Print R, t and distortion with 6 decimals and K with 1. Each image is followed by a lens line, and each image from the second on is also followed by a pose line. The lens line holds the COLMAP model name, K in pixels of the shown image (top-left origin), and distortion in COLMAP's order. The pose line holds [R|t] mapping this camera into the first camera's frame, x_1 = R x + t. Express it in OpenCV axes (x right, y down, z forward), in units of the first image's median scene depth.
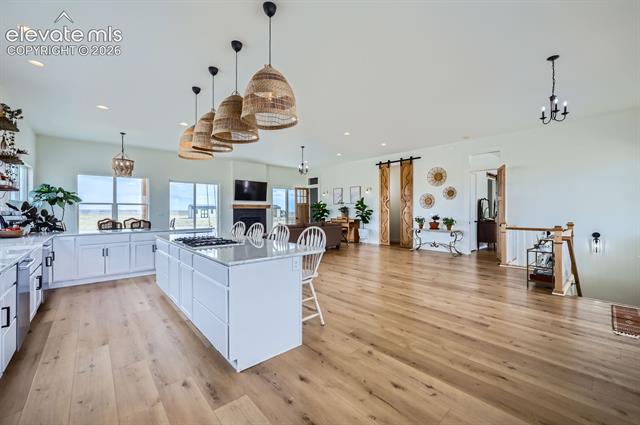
lens RADIAL K [[263.1, 0, 313.1], [0, 263.1, 209.6], [0, 0, 1]] dist [0.002189, -0.000704]
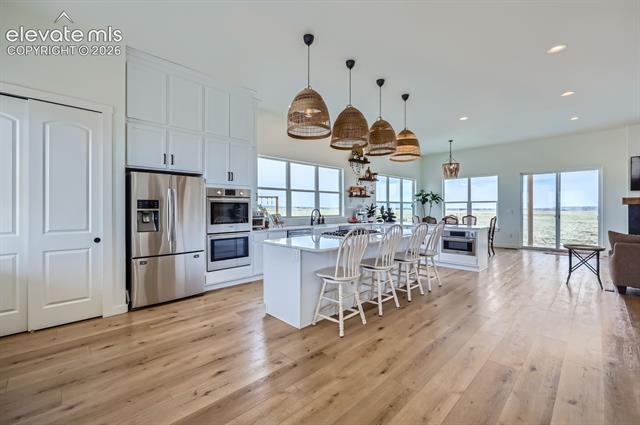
lens RADIAL K [[263.1, 0, 319.6], [0, 263.1, 207.4], [0, 0, 1]] dist [0.002189, -0.000704]
pose [[0.061093, -0.005059, -0.998119, 0.217723], [0.005763, 0.999972, -0.004716, 0.000924], [0.998115, -0.005464, 0.061121, 0.206780]]
